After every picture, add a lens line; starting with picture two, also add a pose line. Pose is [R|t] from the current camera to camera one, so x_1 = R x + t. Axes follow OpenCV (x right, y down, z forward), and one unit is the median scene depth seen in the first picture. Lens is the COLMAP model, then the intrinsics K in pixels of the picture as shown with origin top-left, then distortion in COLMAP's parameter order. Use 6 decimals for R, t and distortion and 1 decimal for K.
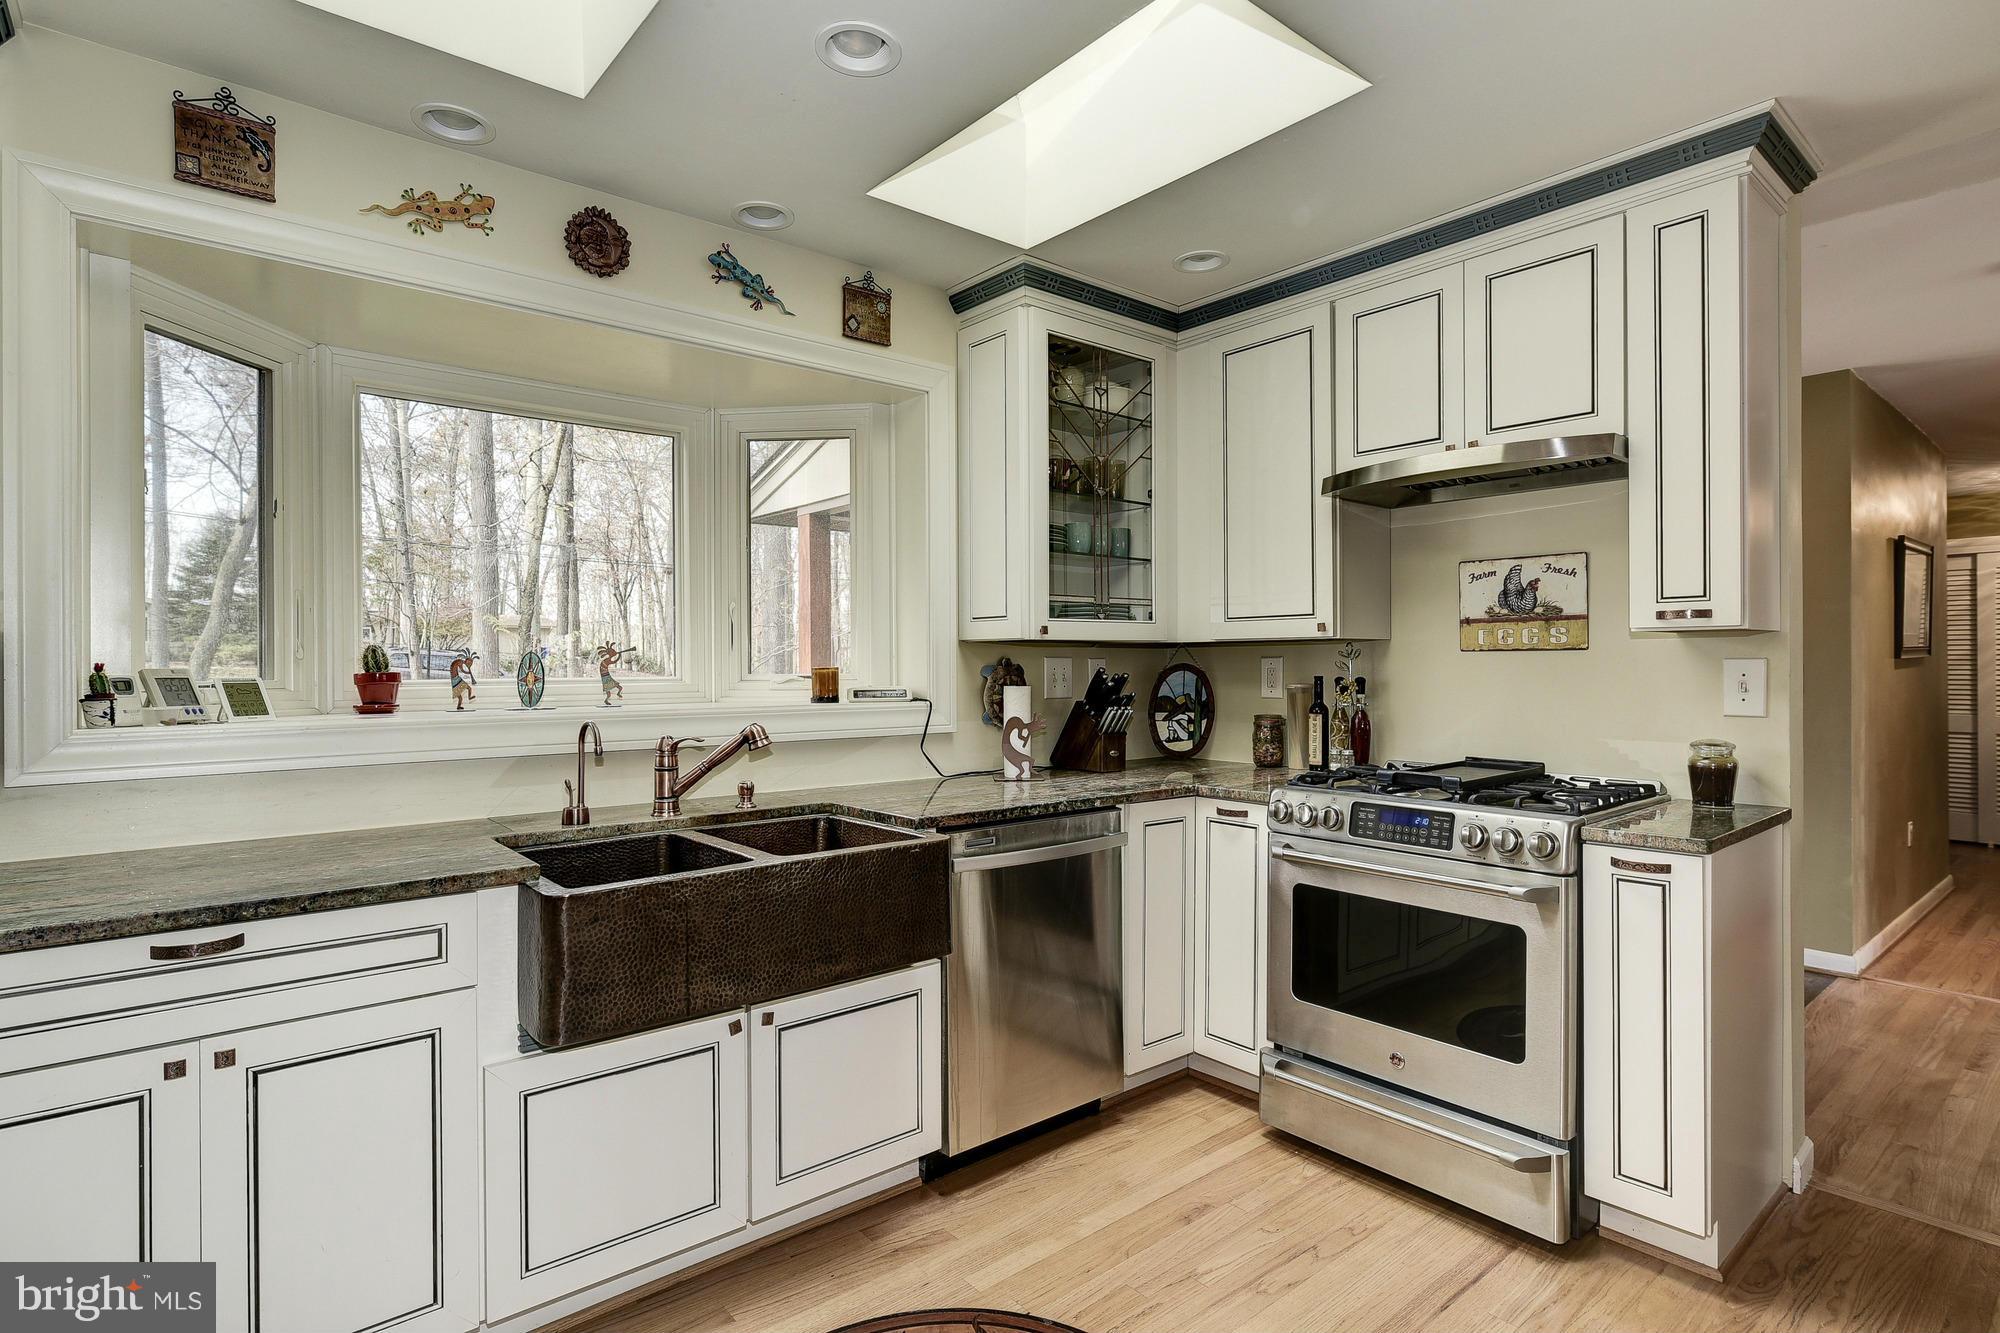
lens RADIAL K [[1007.1, 0, 995.6], [0, 1007.1, 669.9], [0, 0, 1]] dist [-0.006701, 0.004284]
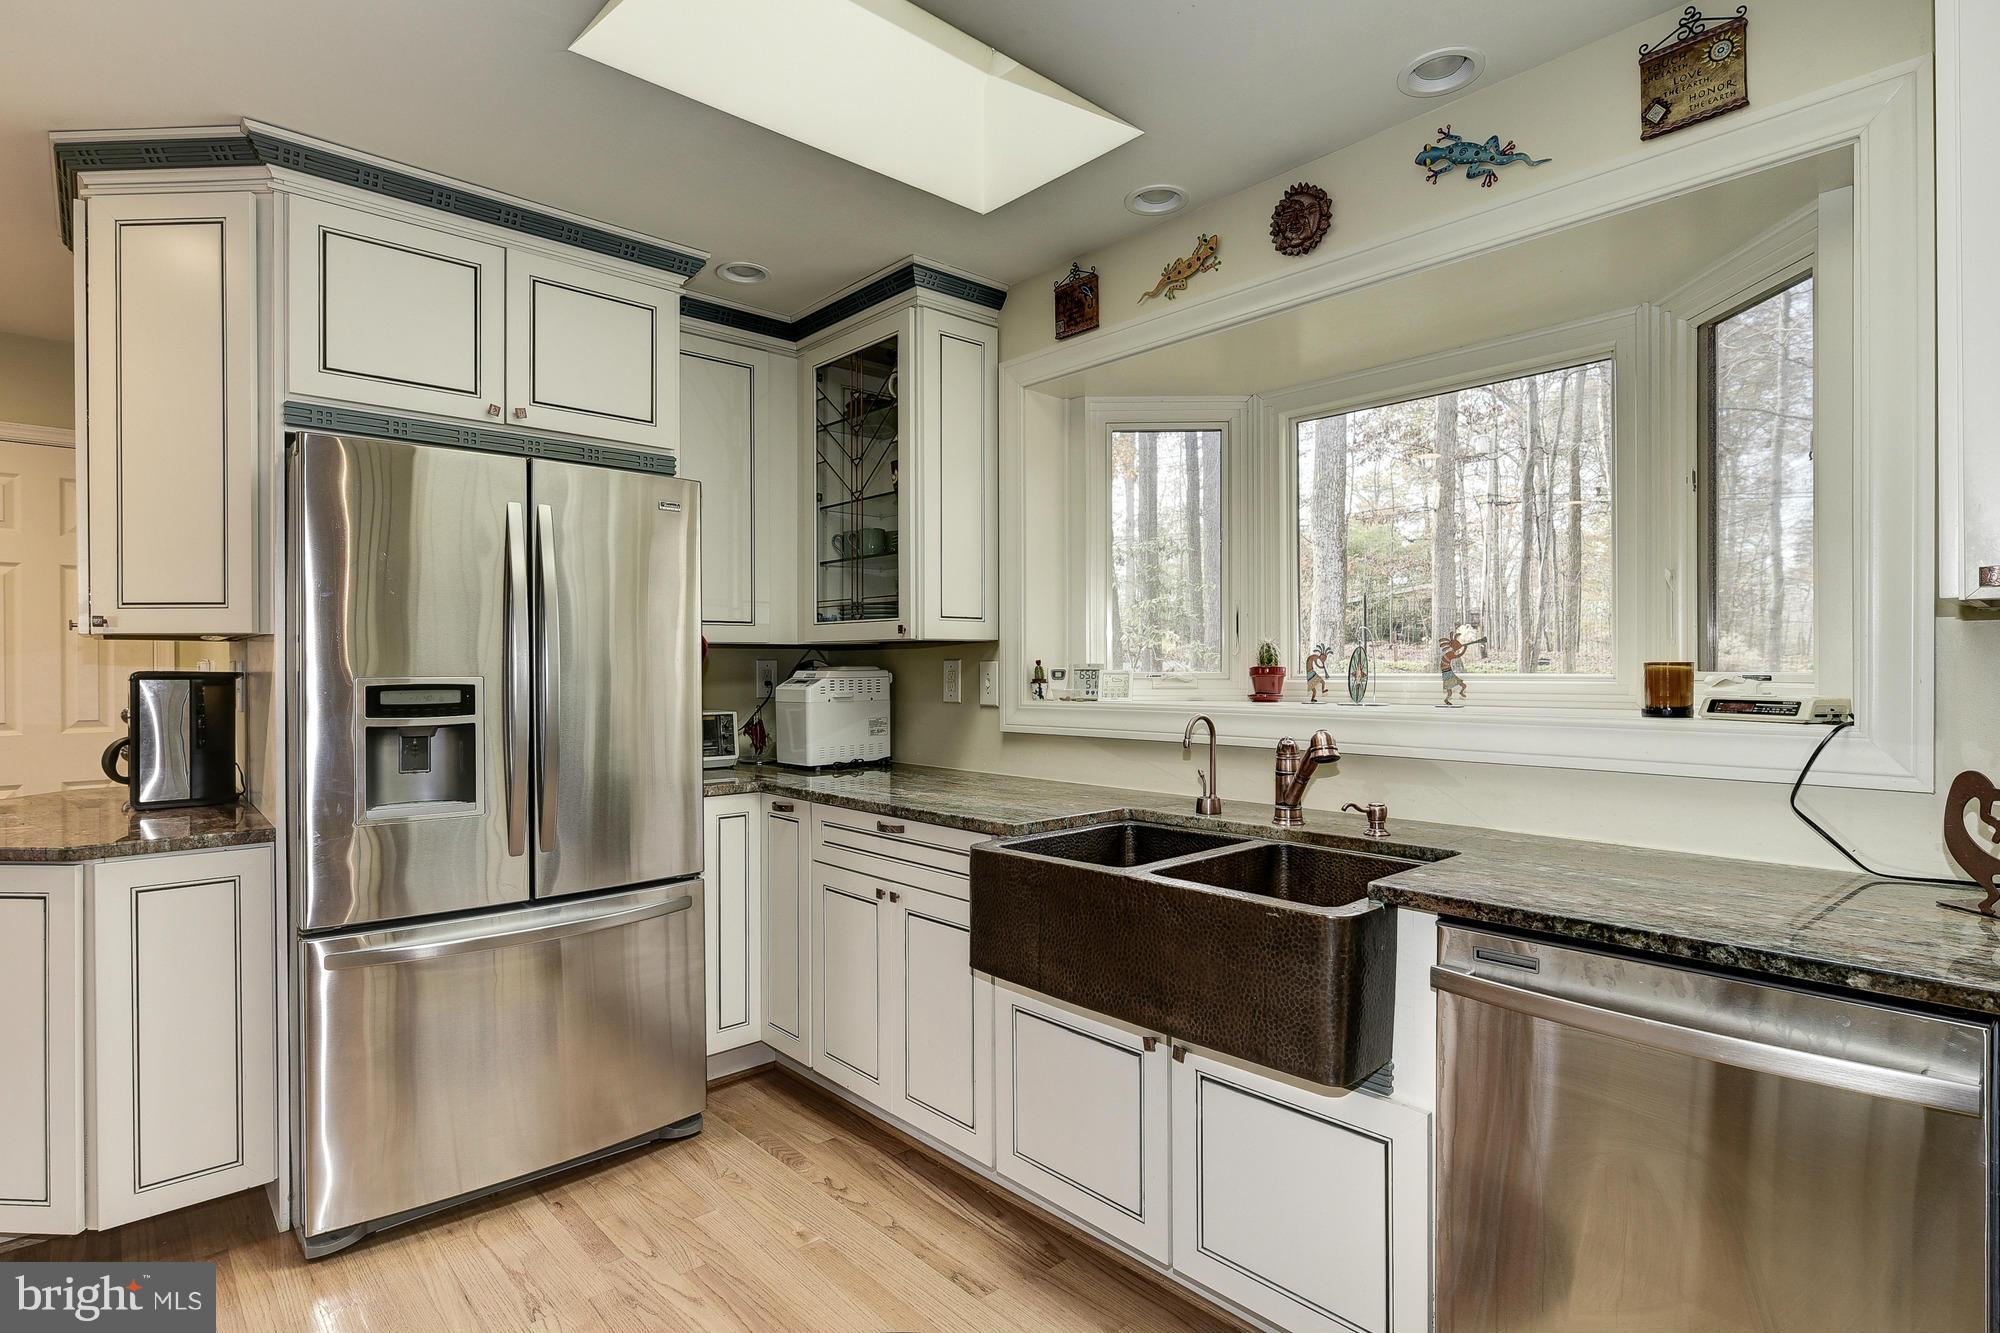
lens RADIAL K [[1007.1, 0, 996.5], [0, 1007.1, 662.9], [0, 0, 1]] dist [-0.006701, 0.004284]
pose [[0.042319, 0.000444, -0.999104, 0.544569], [-0.001469, 0.999999, 0.000382, -0.001625], [0.999103, 0.001451, 0.042320, 0.660128]]
